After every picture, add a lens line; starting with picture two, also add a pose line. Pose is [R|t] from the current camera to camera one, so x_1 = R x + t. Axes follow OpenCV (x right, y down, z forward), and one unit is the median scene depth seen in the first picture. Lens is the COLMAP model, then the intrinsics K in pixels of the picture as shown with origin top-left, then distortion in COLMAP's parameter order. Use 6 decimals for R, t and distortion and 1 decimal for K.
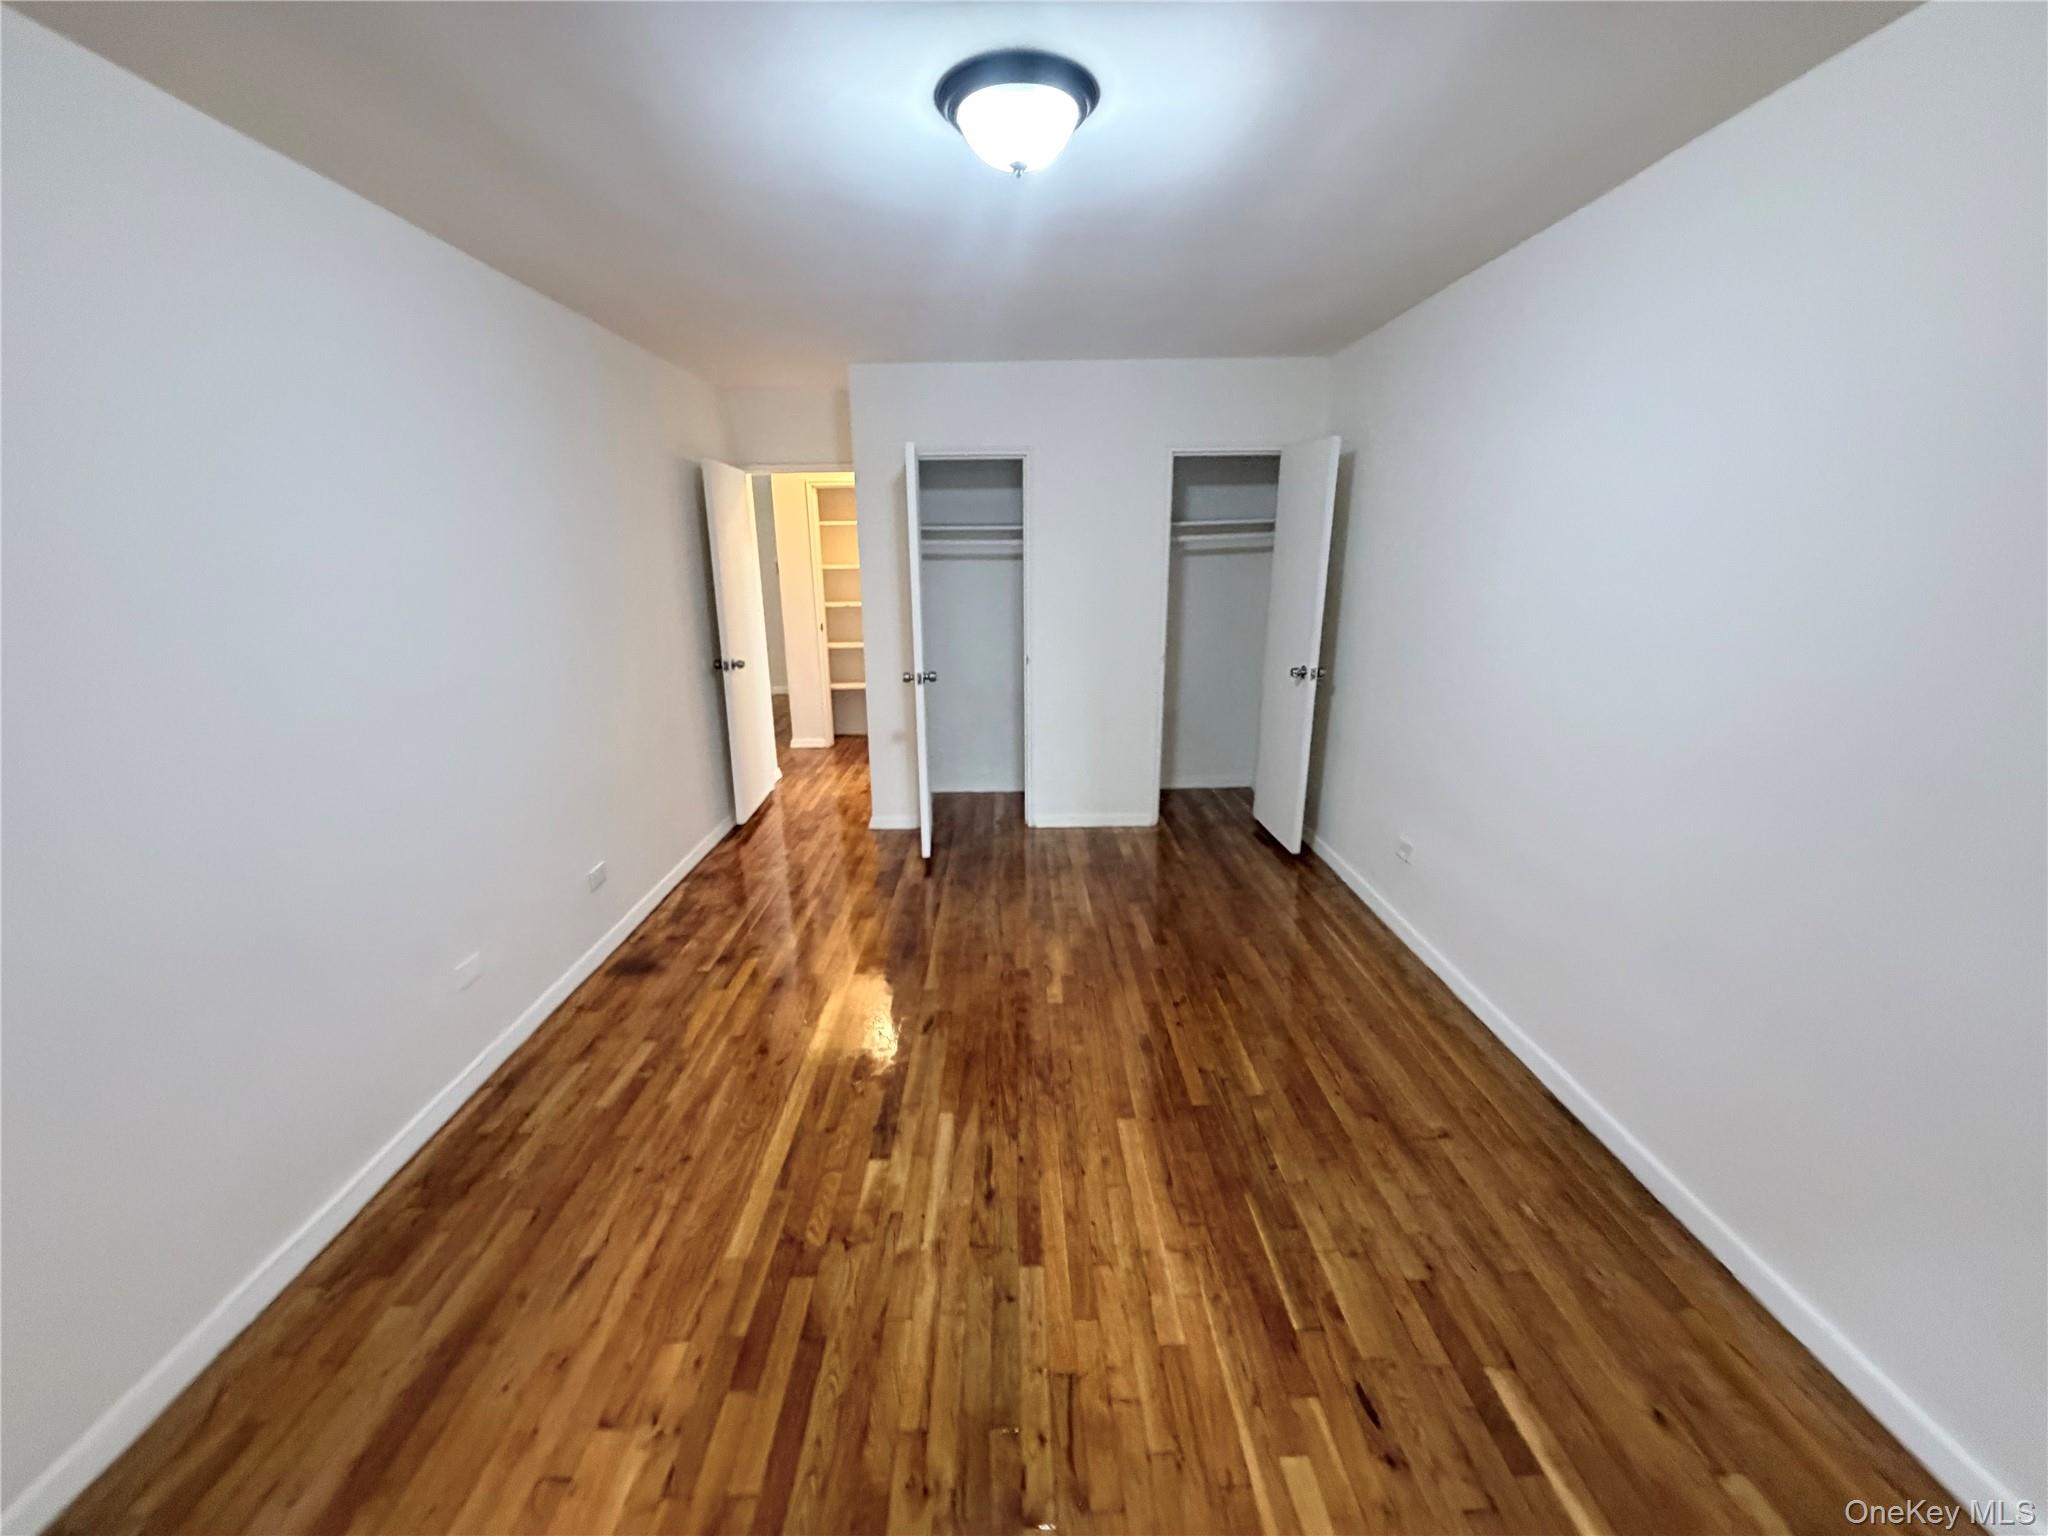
lens RADIAL K [[816.0, 0, 1019.3], [0, 816.0, 766.9], [0, 0, 1]] dist [0.000786, -0.000019]
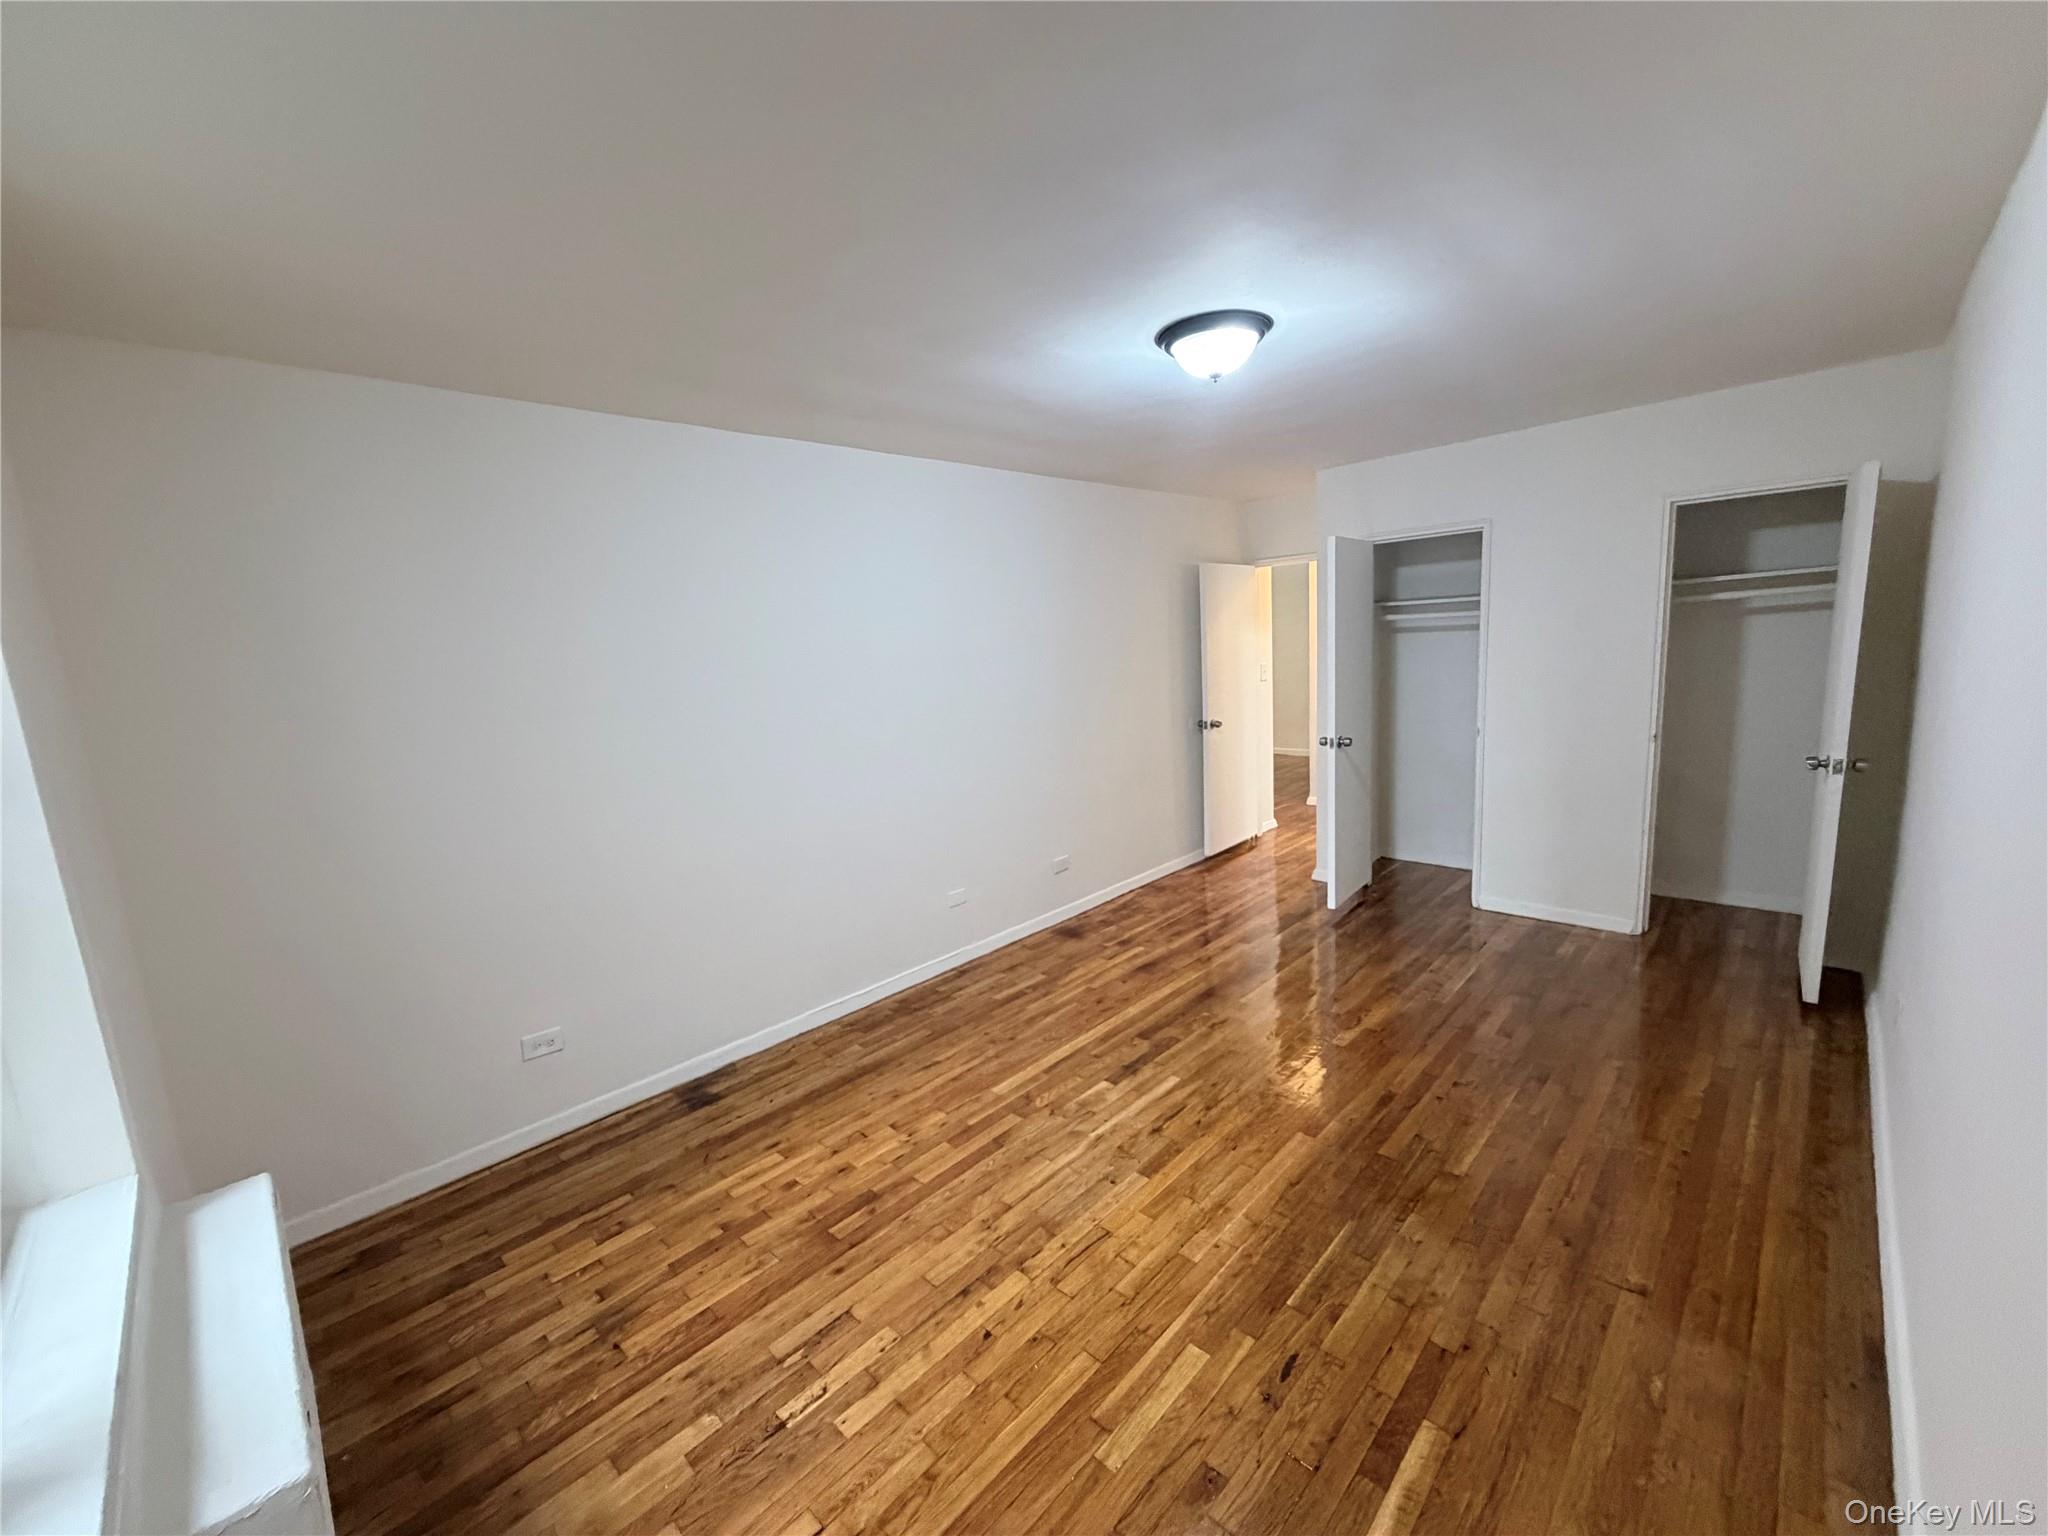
lens RADIAL K [[816.0, 0, 1018.5], [0, 816.0, 769.8], [0, 0, 1]] dist [0.000786, -0.000019]
pose [[0.704773, 0.081644, -0.704719, 0.638256], [-0.134572, 0.990706, -0.019805, 0.012006], [0.696553, 0.108793, 0.709210, -0.127684]]
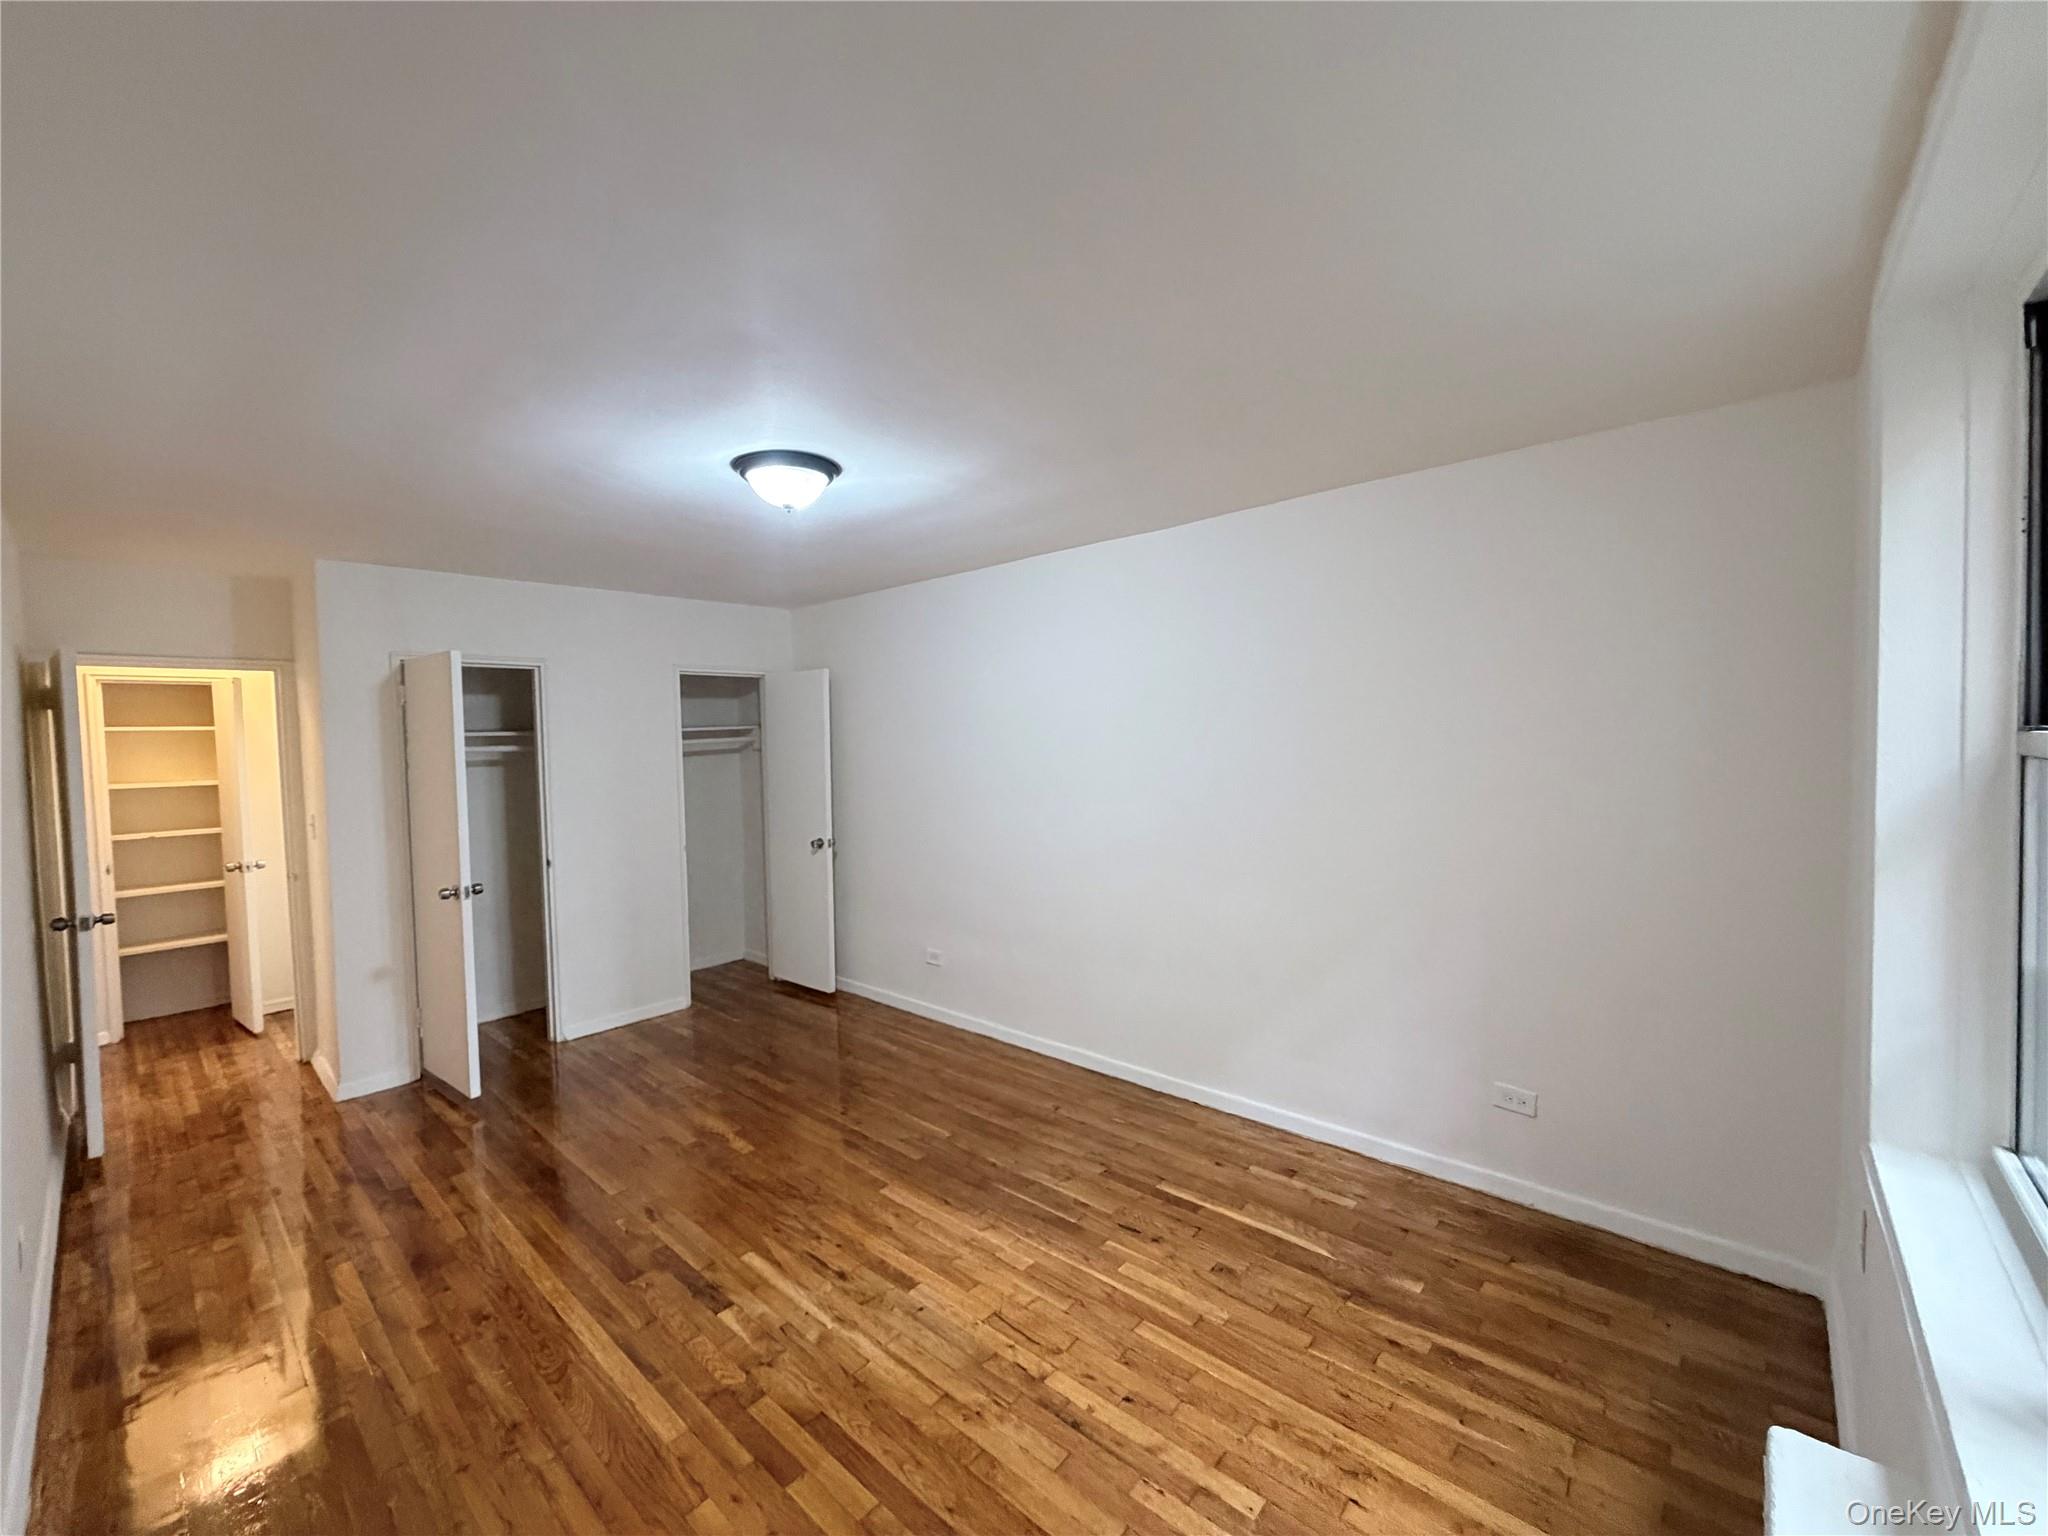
lens RADIAL K [[816.0, 0, 1021.4], [0, 816.0, 768.6], [0, 0, 1]] dist [0.000786, -0.000019]
pose [[0.671551, -0.034142, 0.740171, -0.672953], [0.209867, 0.966796, -0.145814, 0.039278], [-0.710616, 0.253259, 0.656418, -0.141960]]
